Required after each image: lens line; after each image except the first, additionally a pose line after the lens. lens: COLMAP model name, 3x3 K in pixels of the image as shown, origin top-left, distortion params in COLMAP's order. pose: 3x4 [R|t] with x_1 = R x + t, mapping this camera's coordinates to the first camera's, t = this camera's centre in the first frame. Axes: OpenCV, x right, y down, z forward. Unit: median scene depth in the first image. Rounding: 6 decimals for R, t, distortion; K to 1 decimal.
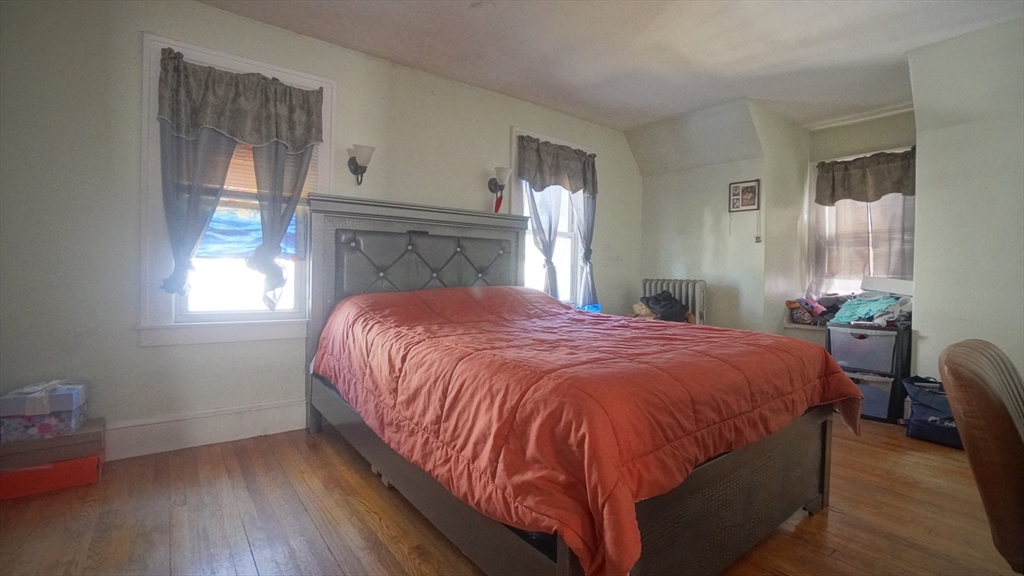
lens RADIAL K [[454.7, 0, 501.6], [0, 454.7, 283.0], [0, 0, 1]] dist [-0.019589, 0.000336]
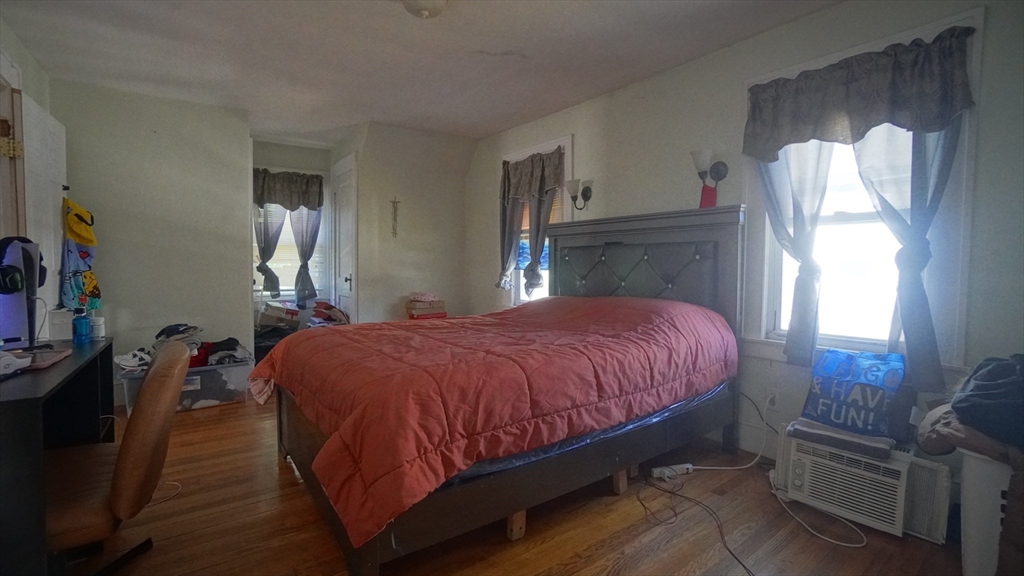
lens RADIAL K [[454.7, 0, 501.6], [0, 454.7, 283.0], [0, 0, 1]] dist [-0.019589, 0.000336]
pose [[0.002564, 0.008951, -0.999957, 0.849122], [-0.048502, 0.998784, 0.008816, -0.015840], [0.998820, 0.048477, 0.002995, 0.726818]]
